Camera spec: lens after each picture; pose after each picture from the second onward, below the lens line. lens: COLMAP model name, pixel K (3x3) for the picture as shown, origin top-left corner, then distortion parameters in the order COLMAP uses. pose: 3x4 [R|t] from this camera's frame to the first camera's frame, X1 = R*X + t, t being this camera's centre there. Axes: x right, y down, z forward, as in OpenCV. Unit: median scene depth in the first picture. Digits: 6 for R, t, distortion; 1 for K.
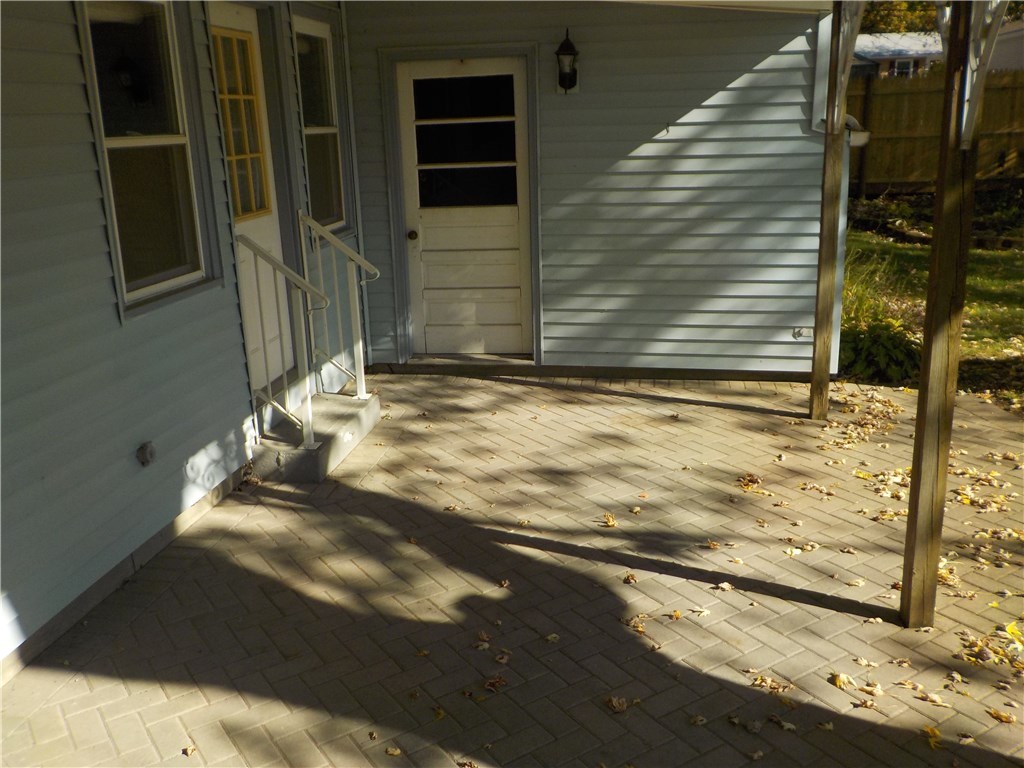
lens RADIAL K [[956.3, 0, 505.1], [0, 956.3, 384.0], [0, 0, 1]] dist [0.028613, -0.008157]
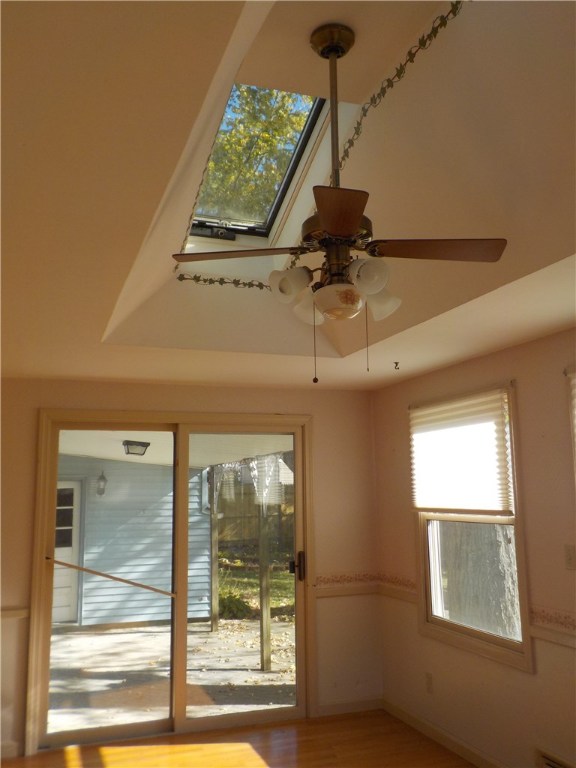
lens RADIAL K [[717.3, 0, 288.0], [0, 717.3, 384.0], [0, 0, 1]] dist [0.028613, -0.008157]
pose [[0.878082, 0.087588, 0.470425, -0.366394], [0.126673, 0.905483, -0.405036, 0.204496], [-0.461438, 0.415245, 0.783994, -0.659570]]
